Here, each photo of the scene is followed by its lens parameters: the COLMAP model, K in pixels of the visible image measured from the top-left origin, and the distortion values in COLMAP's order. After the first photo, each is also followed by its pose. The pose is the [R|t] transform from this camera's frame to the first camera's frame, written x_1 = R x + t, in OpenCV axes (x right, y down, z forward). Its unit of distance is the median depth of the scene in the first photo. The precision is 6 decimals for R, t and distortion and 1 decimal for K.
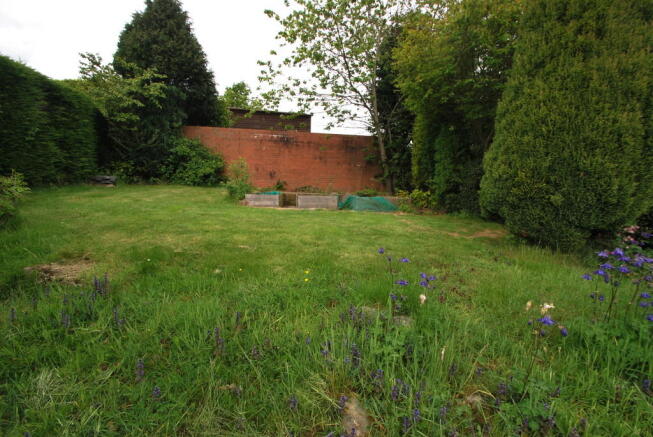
lens RADIAL K [[290.6, 0, 328.7], [0, 290.6, 217.9], [0, 0, 1]] dist [-0.001867, 0.000031]
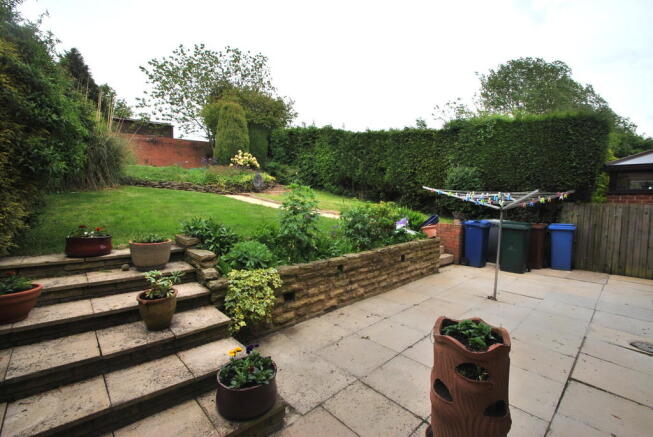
lens RADIAL K [[290.6, 0, 323.4], [0, 290.6, 217.3], [0, 0, 1]] dist [-0.001867, 0.000031]
pose [[0.933832, -0.038877, 0.355592, 0.158884], [0.048571, 0.998651, -0.018373, 0.268537], [-0.354398, 0.034429, 0.934460, -0.974296]]
